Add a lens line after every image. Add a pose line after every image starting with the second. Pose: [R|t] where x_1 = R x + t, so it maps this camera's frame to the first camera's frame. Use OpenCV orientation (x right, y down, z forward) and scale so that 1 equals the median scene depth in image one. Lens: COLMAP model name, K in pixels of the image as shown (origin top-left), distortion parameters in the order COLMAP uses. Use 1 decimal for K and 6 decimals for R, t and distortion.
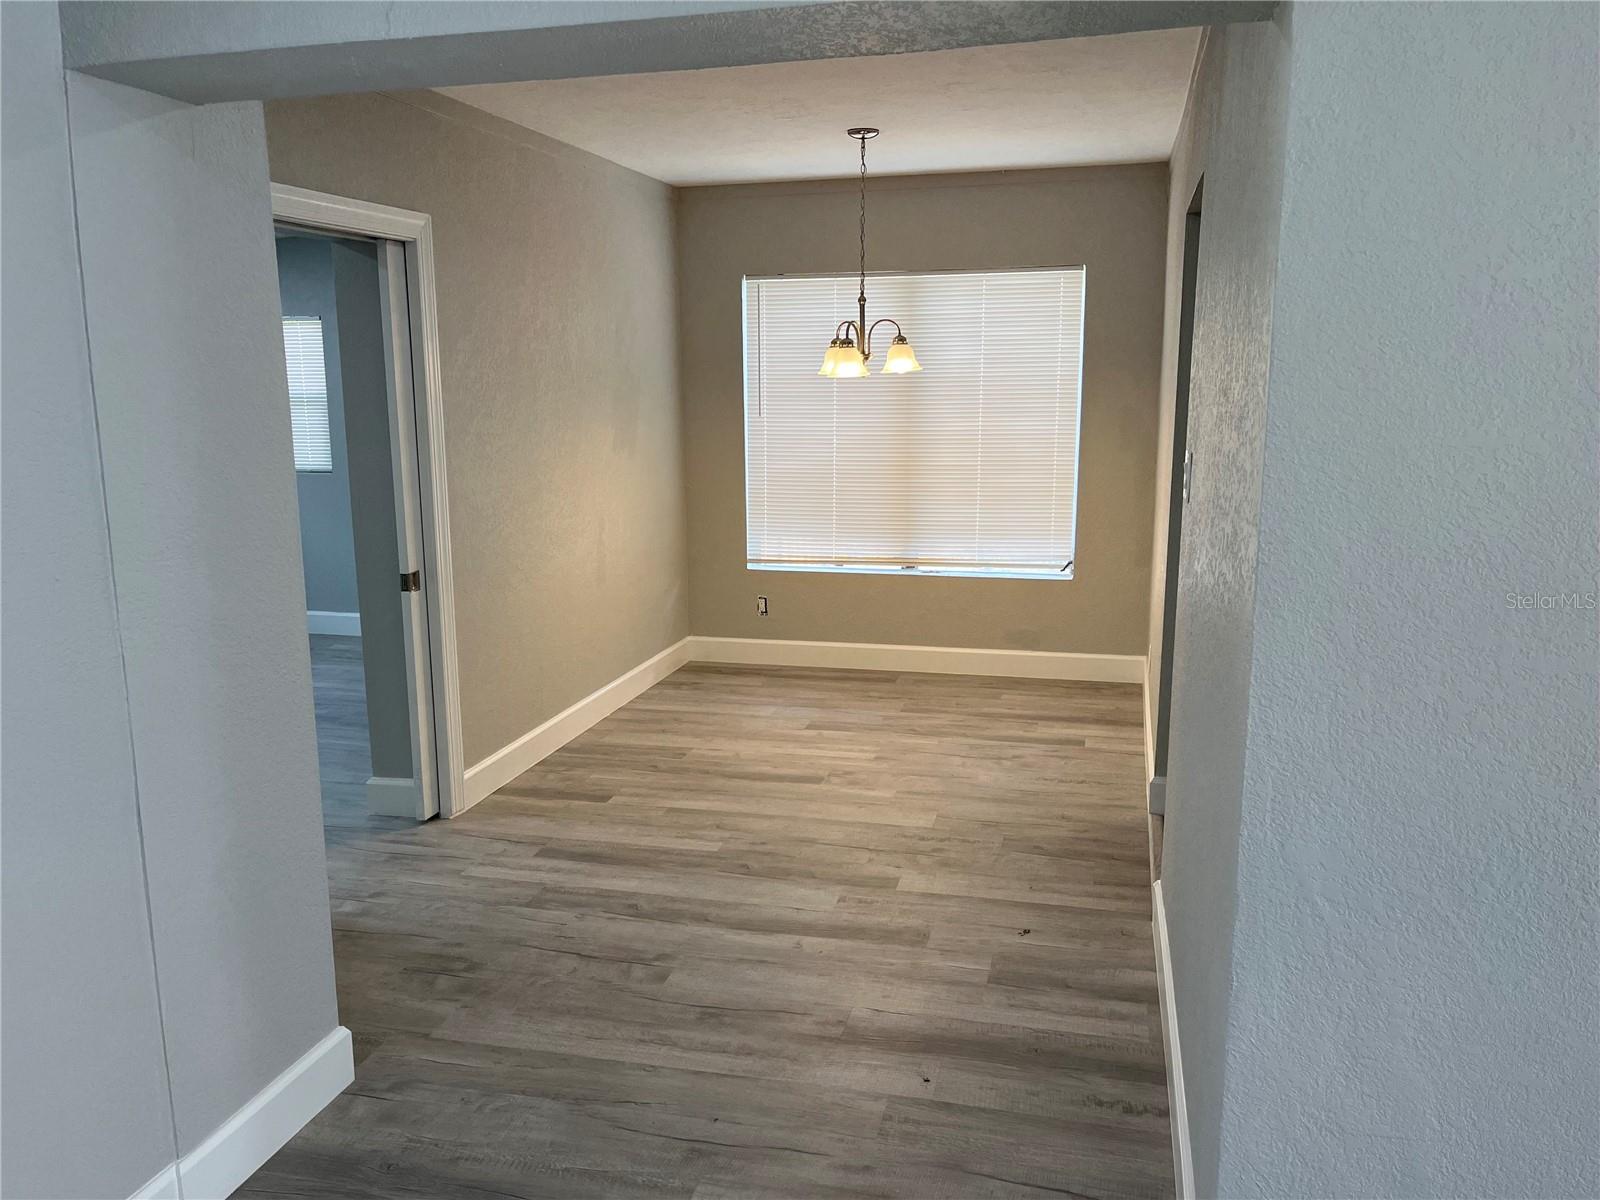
lens RADIAL K [[1222.8, 0, 788.9], [0, 1222.8, 585.5], [0, 0, 1]] dist [0.061507, -0.082647]
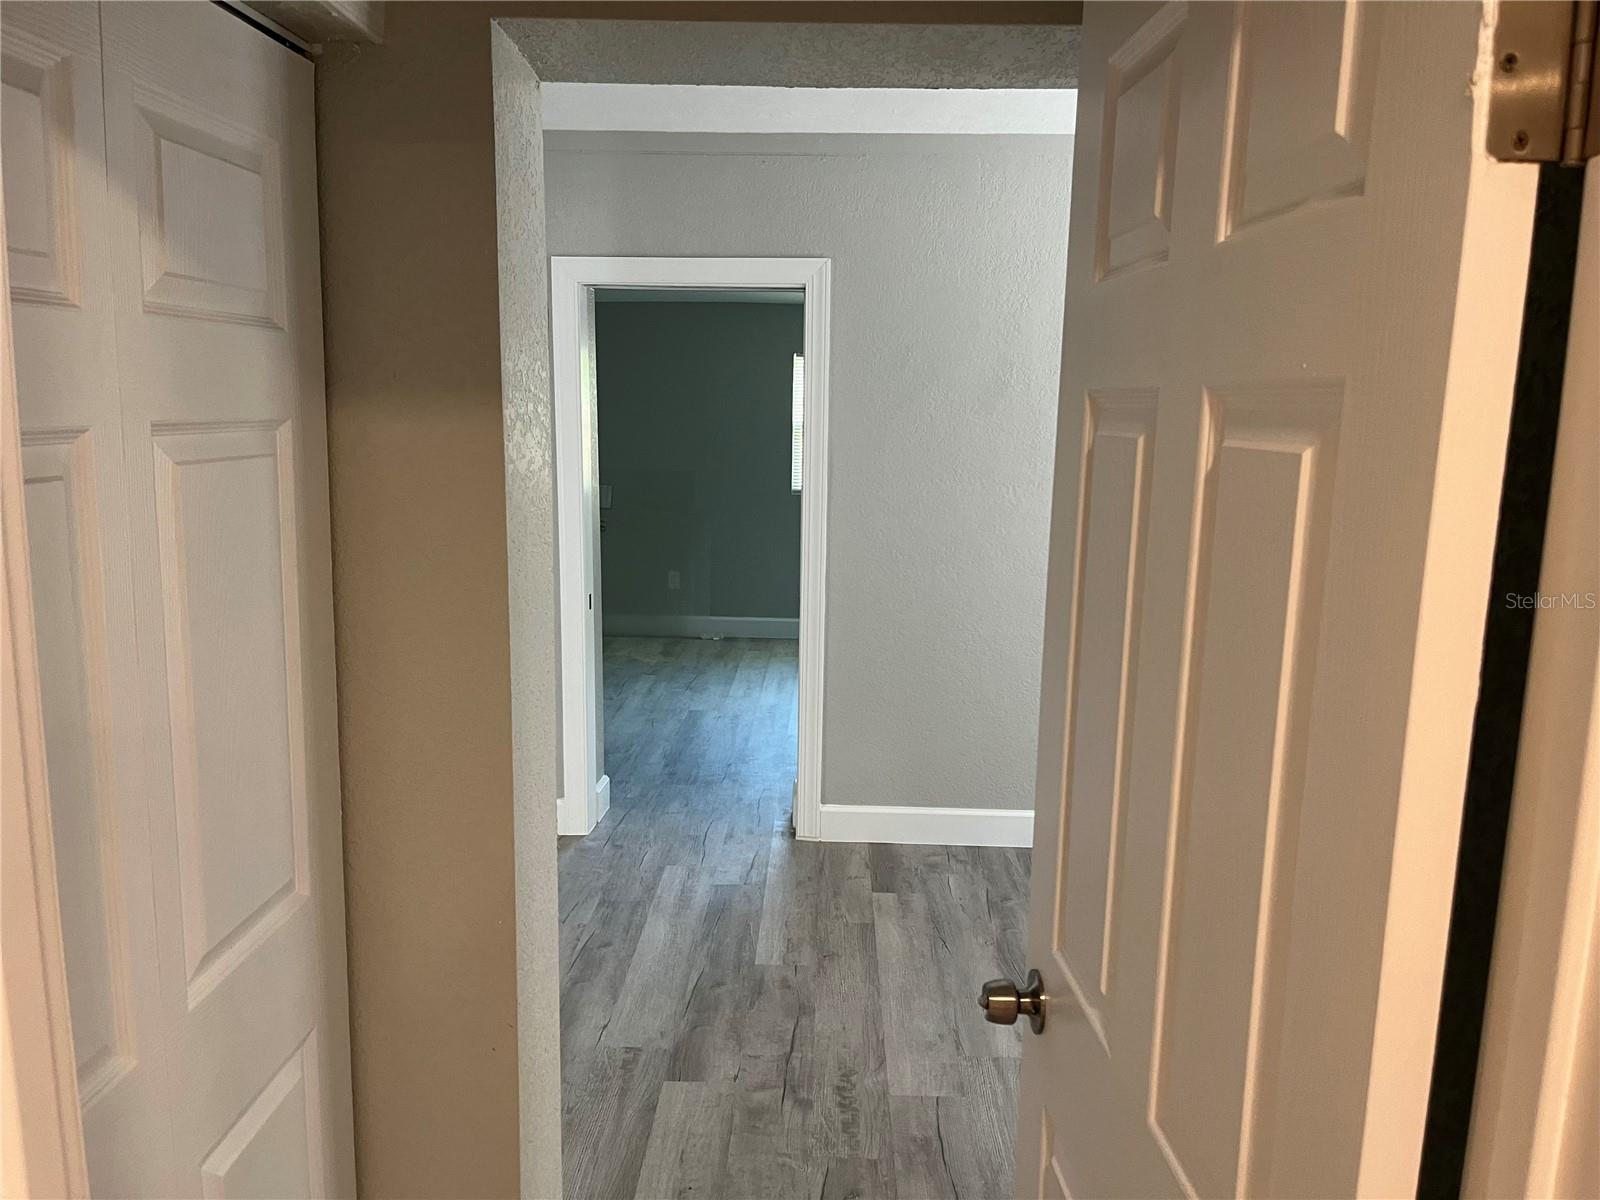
lens RADIAL K [[1222.8, 0, 801.6], [0, 1222.8, 604.5], [0, 0, 1]] dist [0.061507, -0.082647]
pose [[0.229701, 0.175417, -0.957322, 0.675505], [-0.183413, 0.973801, 0.134429, -0.142904], [0.955823, 0.144706, 0.255857, 0.700583]]
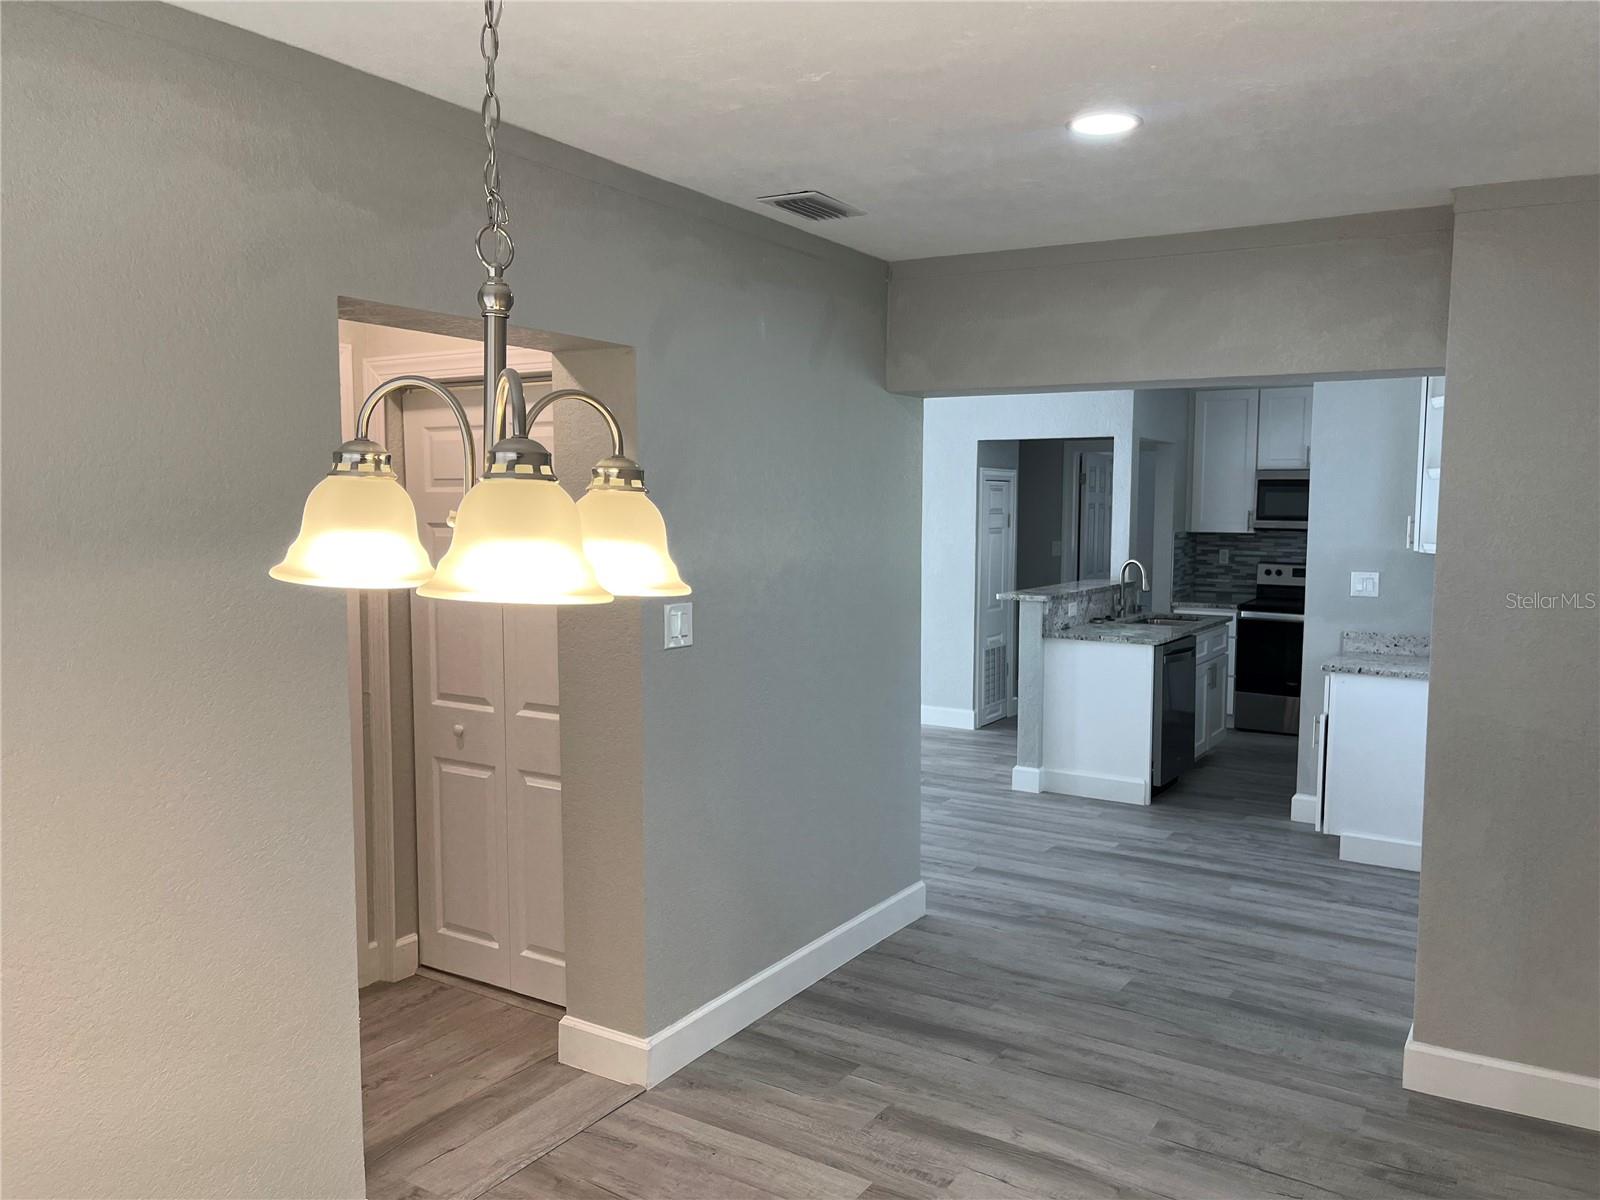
lens RADIAL K [[1222.8, 0, 804.1], [0, 1222.8, 609.2], [0, 0, 1]] dist [0.061507, -0.082647]
pose [[-0.953818, -0.022972, 0.299507, -0.084613], [0.054002, 0.967714, 0.246197, -0.259188], [-0.295493, 0.251001, -0.921782, 1.384679]]
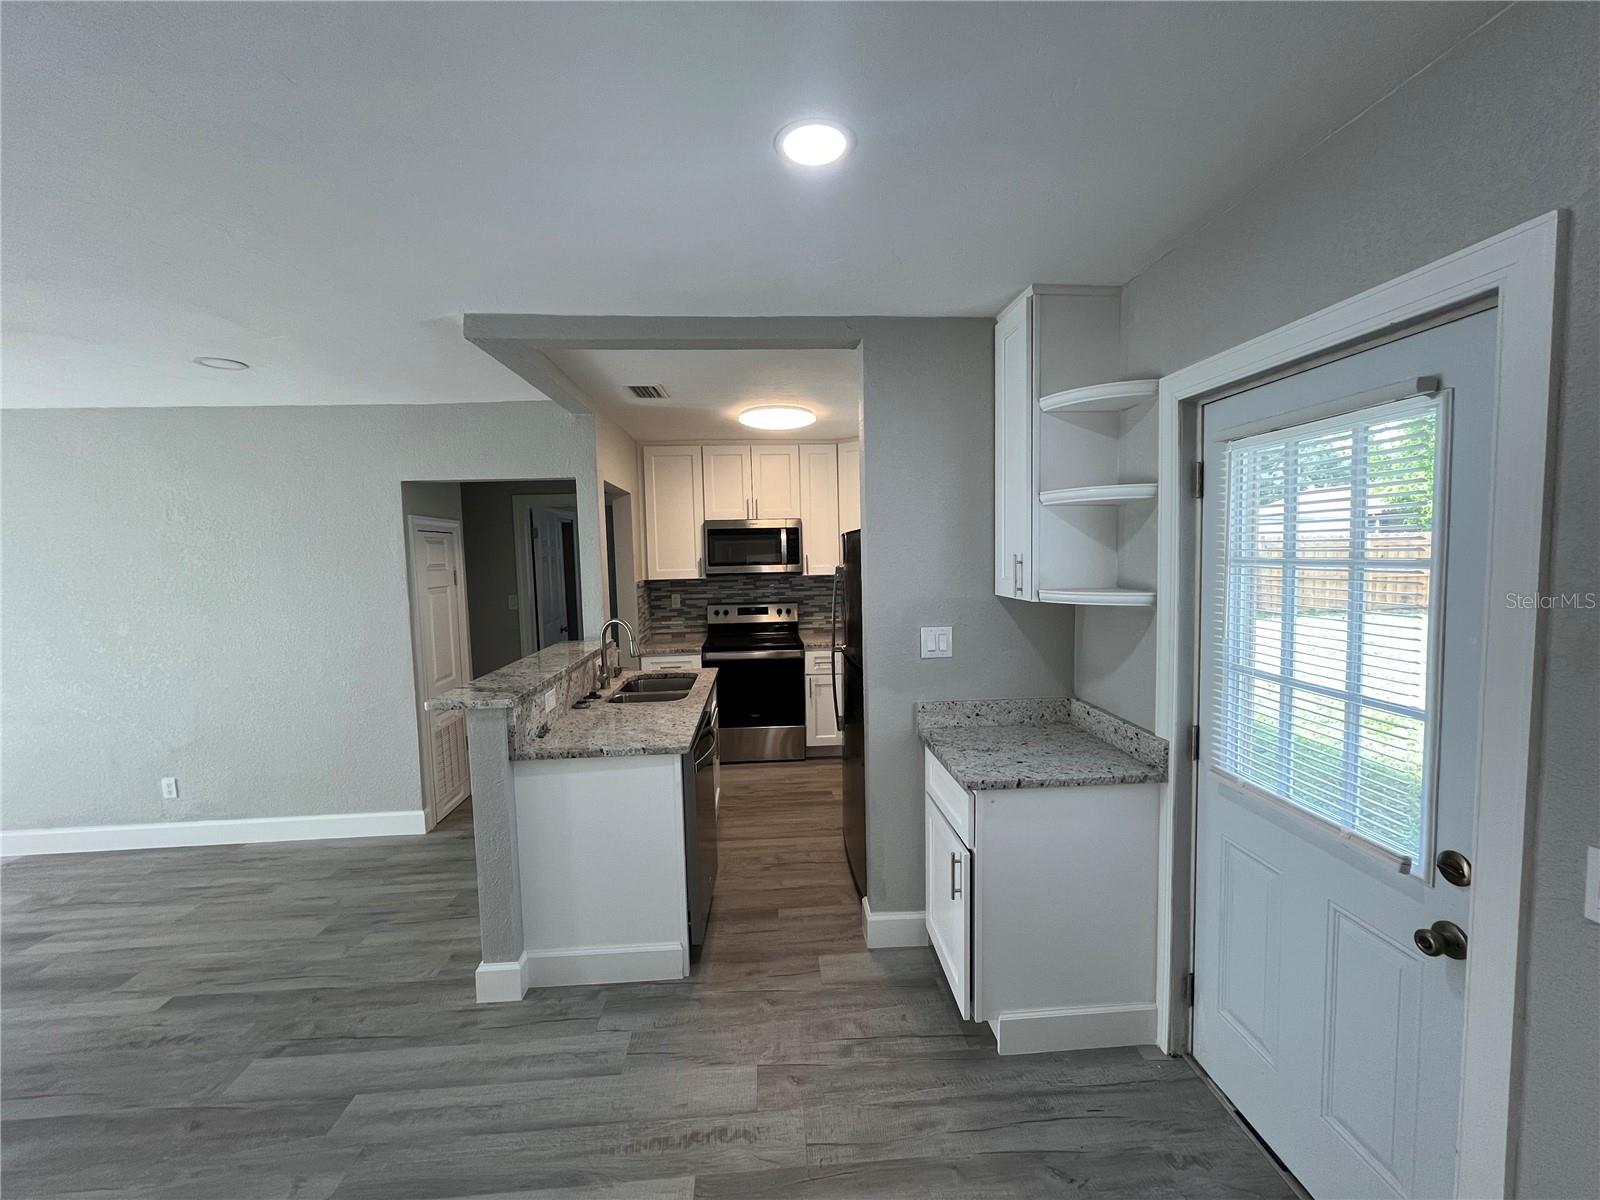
lens RADIAL K [[653.2, 0, 800.8], [0, 653.2, 596.1], [0, 0, 1]] dist [-0.001130, -0.000265]
pose [[-0.948064, 0.052190, -0.313768, 0.024737], [-0.021896, 0.973399, 0.228067, -0.084927], [0.317324, 0.223092, -0.921702, 0.422678]]
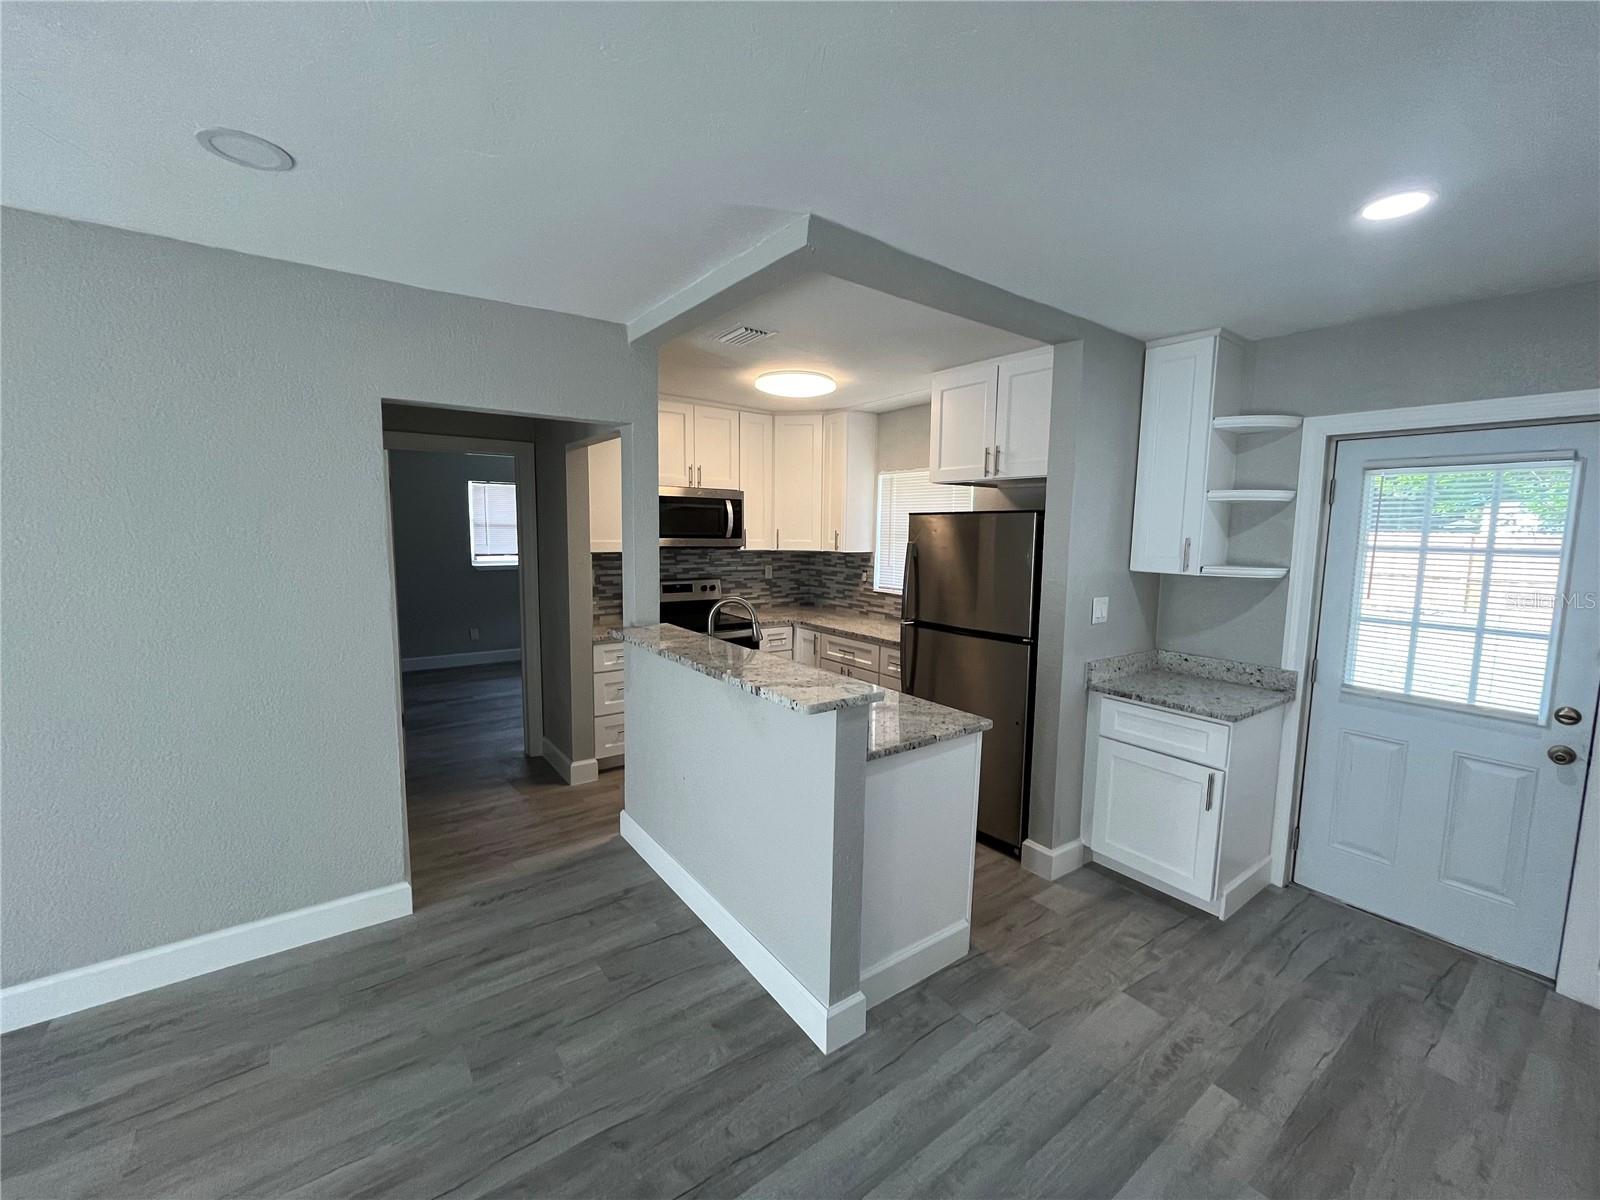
lens RADIAL K [[653.2, 0, 802.2], [0, 653.2, 595.2], [0, 0, 1]] dist [-0.001130, -0.000265]
pose [[-0.628108, 0.080111, -0.773991, 0.452362], [-0.140696, 0.966599, 0.214224, -0.033938], [0.765301, 0.243453, -0.595857, 0.103347]]
